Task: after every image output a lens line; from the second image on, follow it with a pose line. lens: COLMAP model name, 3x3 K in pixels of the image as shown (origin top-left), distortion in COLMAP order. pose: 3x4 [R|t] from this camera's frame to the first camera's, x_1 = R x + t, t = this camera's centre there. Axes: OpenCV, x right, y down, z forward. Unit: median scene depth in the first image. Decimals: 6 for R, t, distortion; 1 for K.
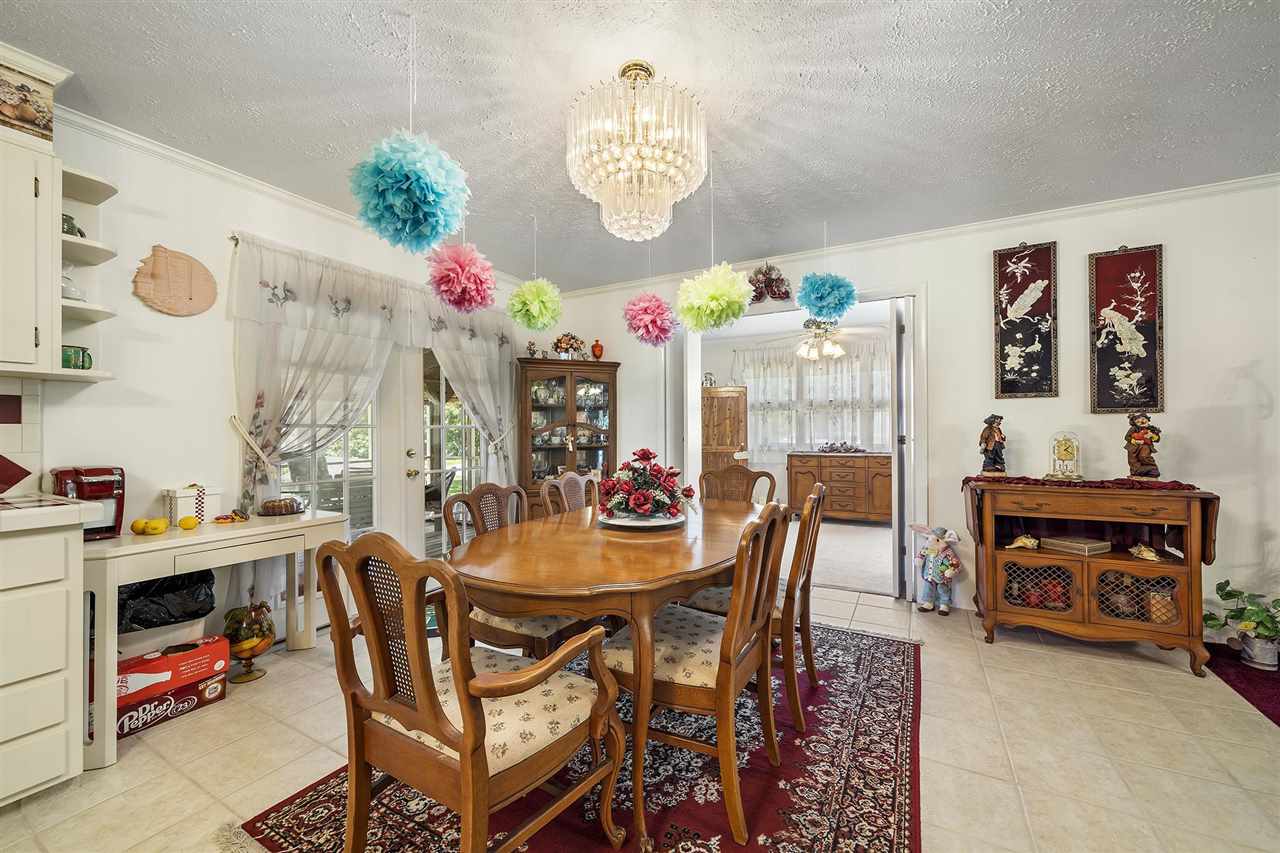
lens RADIAL K [[492.4, 0, 647.0], [0, 492.4, 429.0], [0, 0, 1]] dist [-0.000242, -0.000667]
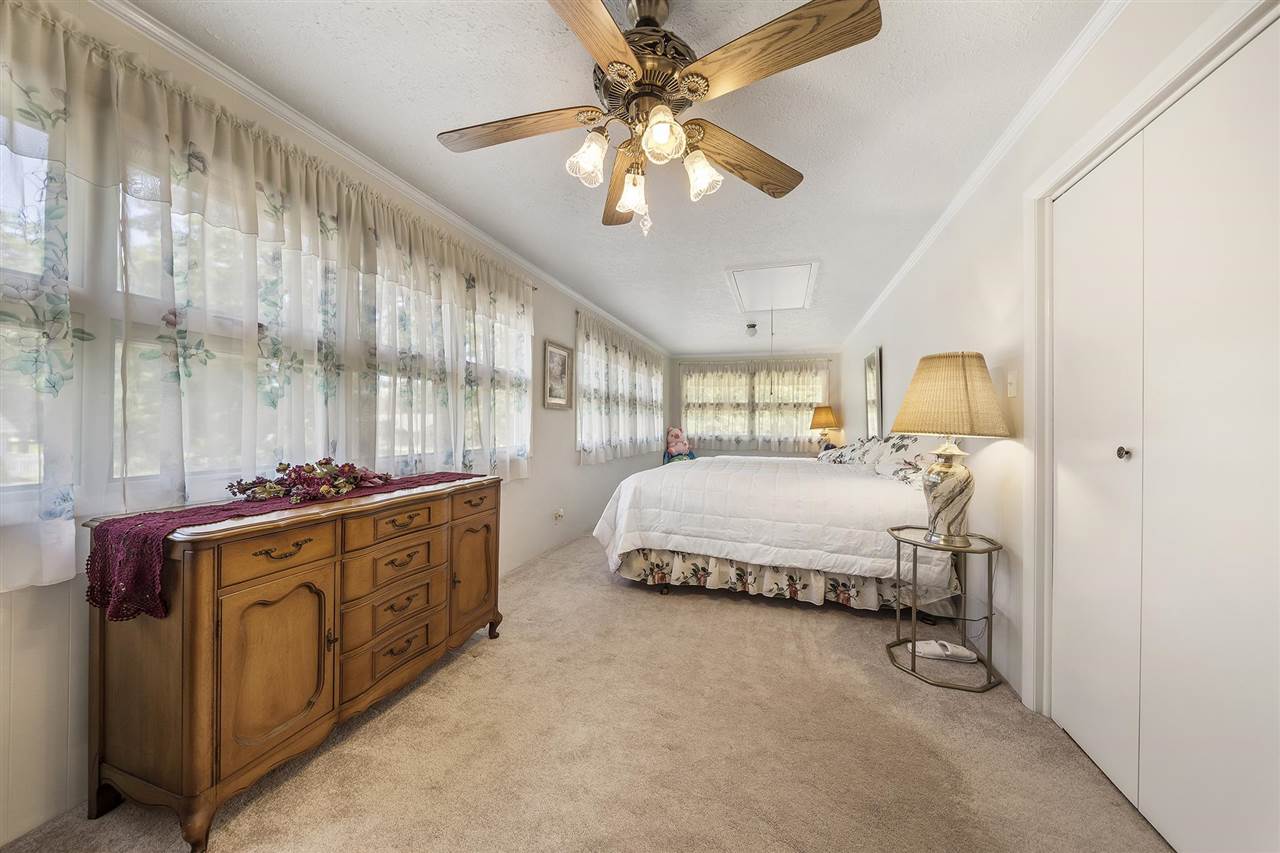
lens RADIAL K [[450.4, 0, 641.5], [0, 450.4, 425.5], [0, 0, 1]] dist [-0.007565, -0.000453]
pose [[-0.198018, 0.002383, 0.980196, 0.065396], [-0.001334, 0.999995, -0.002701, 0.003634], [-0.980198, -0.001843, -0.198014, 0.880428]]
